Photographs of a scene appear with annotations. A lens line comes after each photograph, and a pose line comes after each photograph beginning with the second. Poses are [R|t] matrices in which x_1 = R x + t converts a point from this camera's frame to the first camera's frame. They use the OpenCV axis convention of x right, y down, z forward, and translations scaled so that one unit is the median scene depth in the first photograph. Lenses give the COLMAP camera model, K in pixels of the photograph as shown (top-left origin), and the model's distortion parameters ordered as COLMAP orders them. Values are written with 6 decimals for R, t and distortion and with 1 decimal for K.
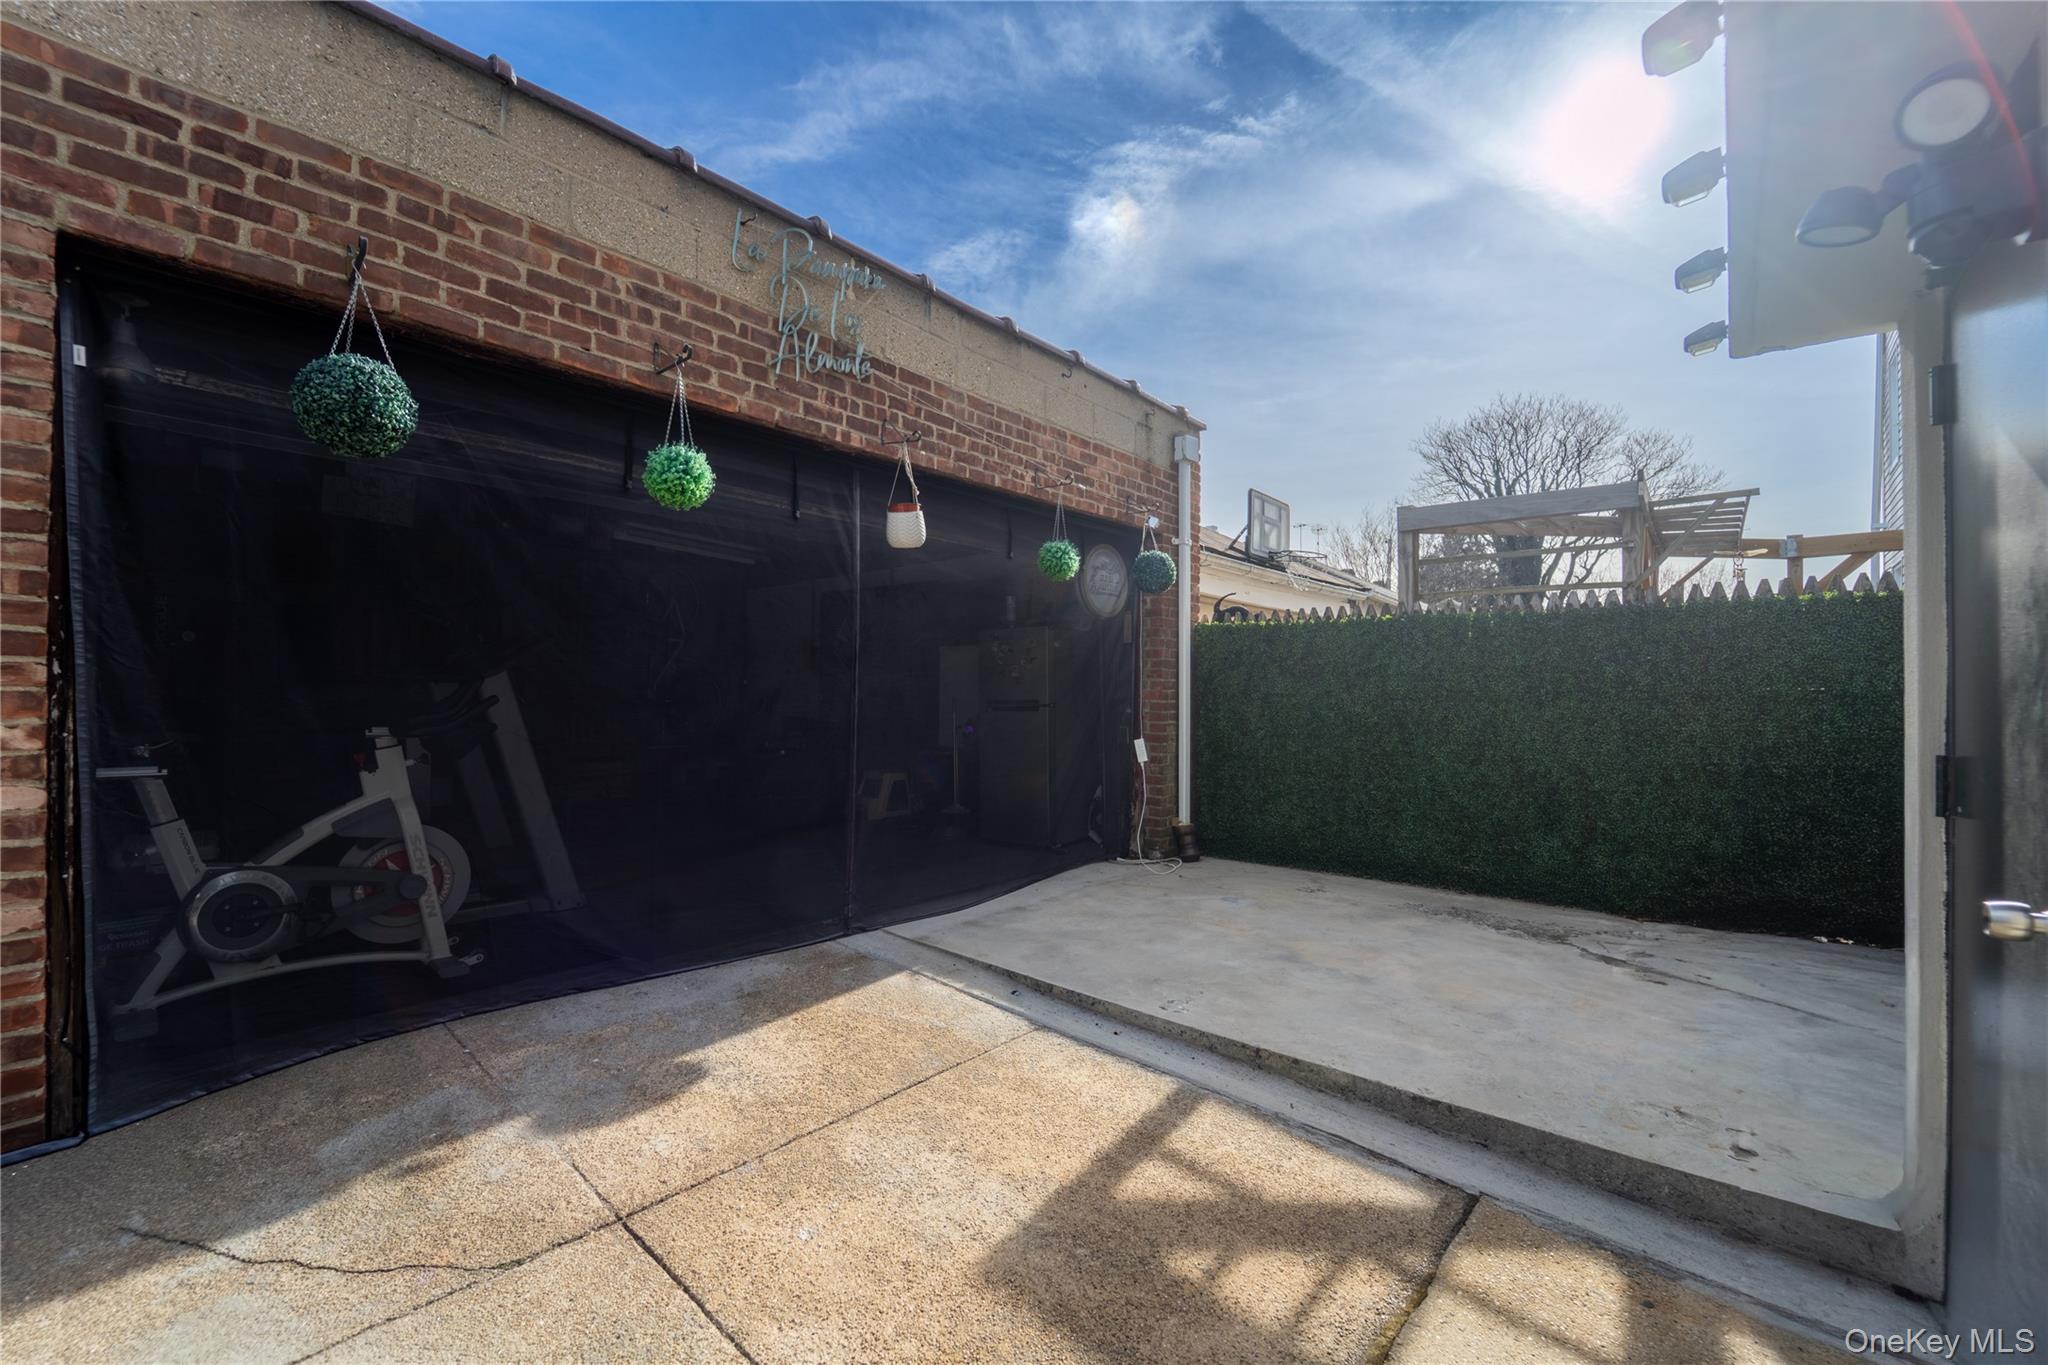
lens RADIAL K [[857.4, 0, 1017.1], [0, 857.4, 692.3], [0, 0, 1]] dist [-0.001821, -0.000118]
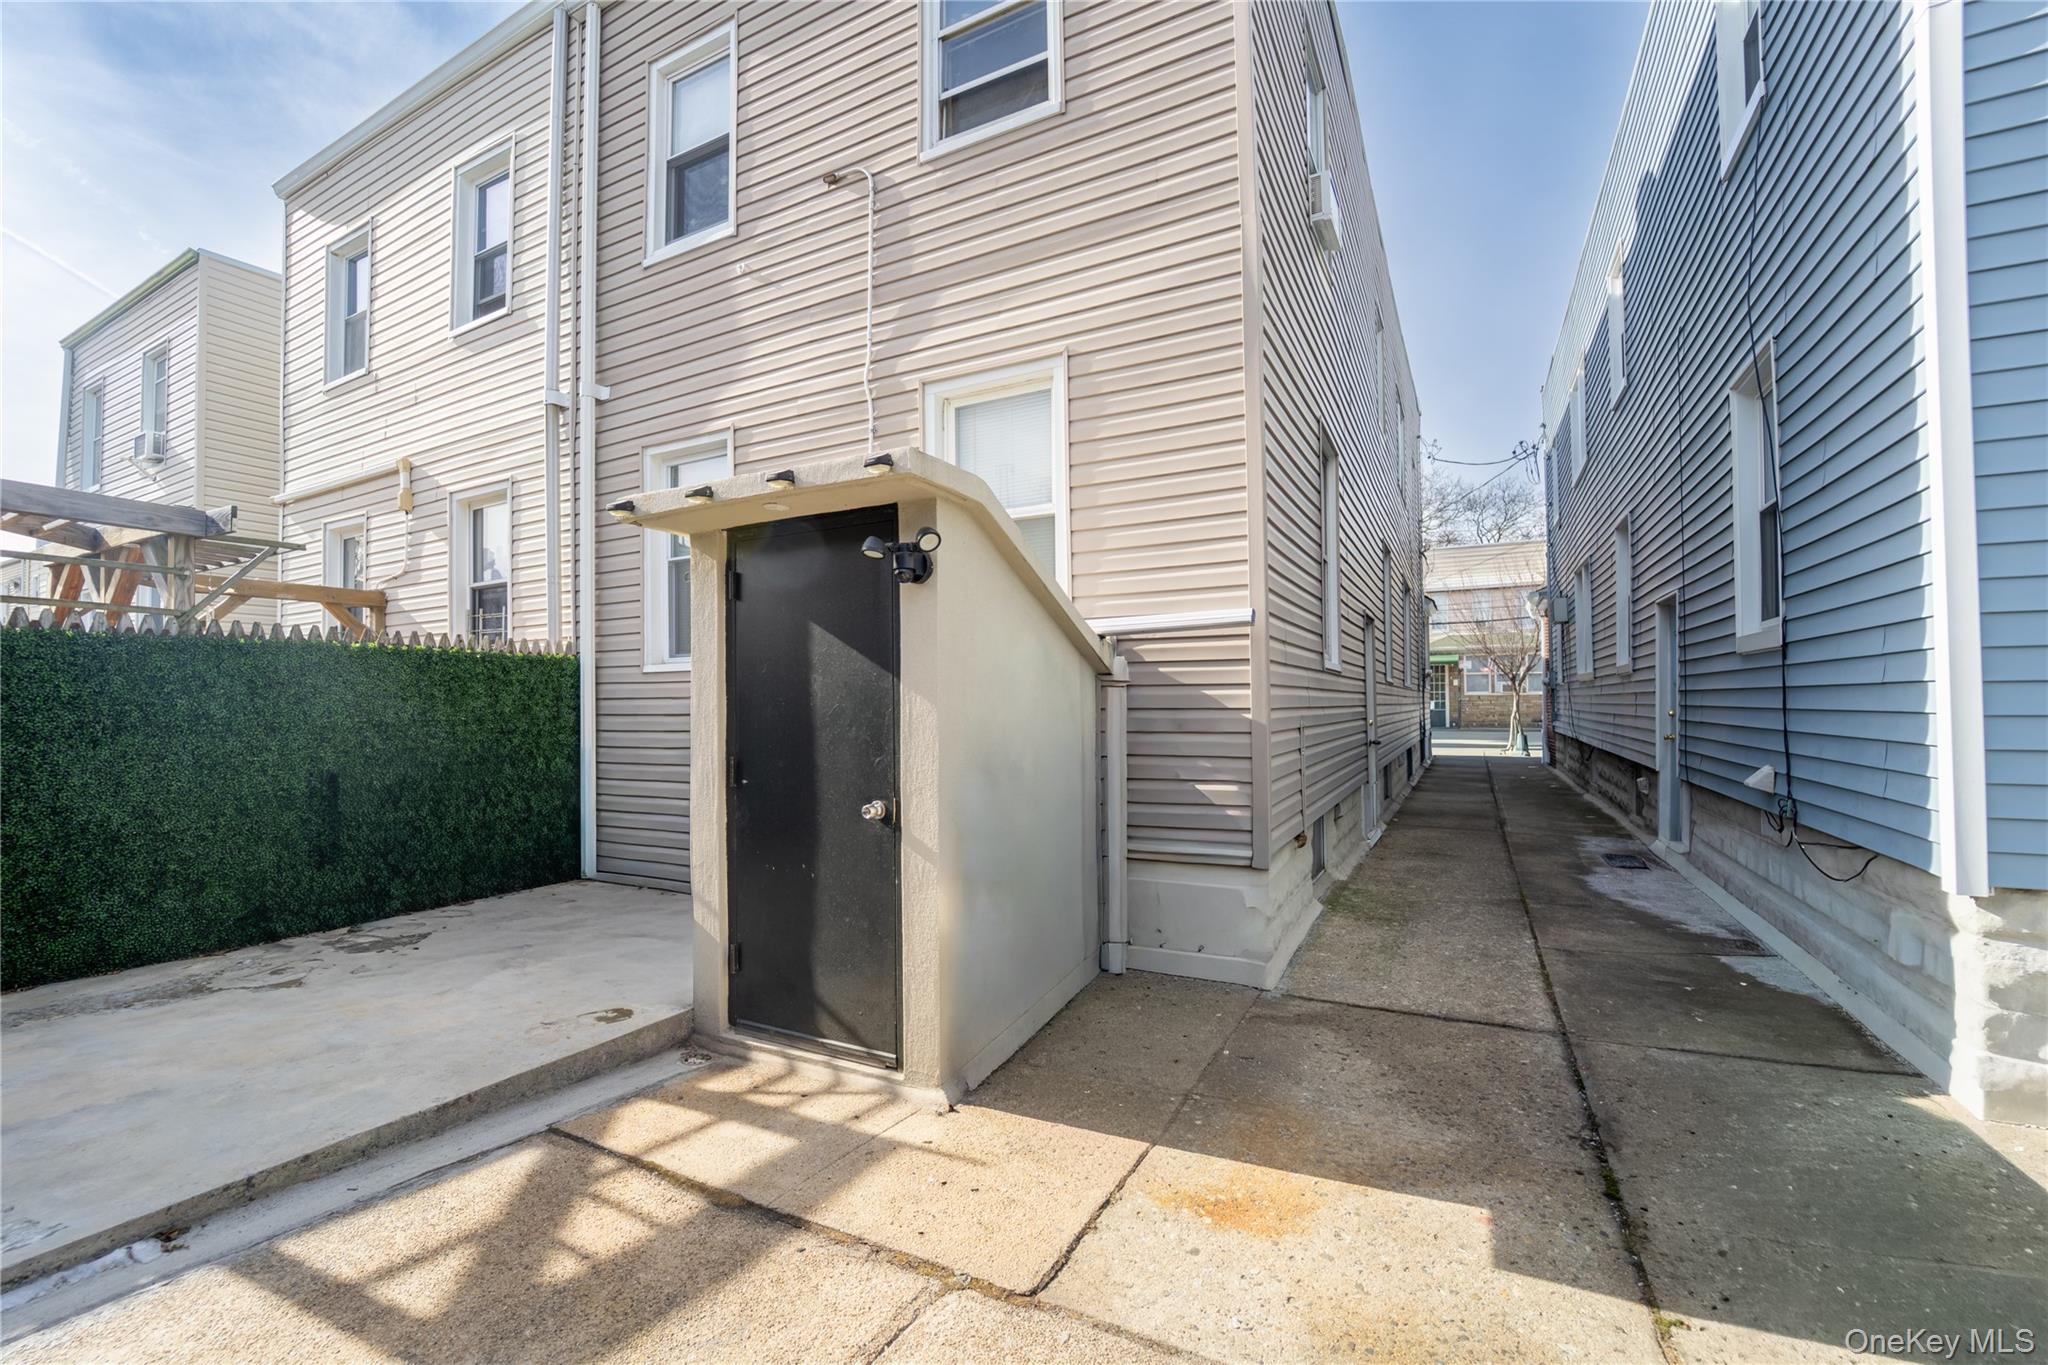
lens RADIAL K [[857.4, 0, 1017.1], [0, 857.4, 692.3], [0, 0, 1]] dist [-0.001821, -0.000118]
pose [[-0.199064, 0.012014, 0.979913, -0.611594], [0.002775, 0.999928, -0.011695, -0.034187], [-0.979982, 0.000392, -0.199083, 0.399741]]
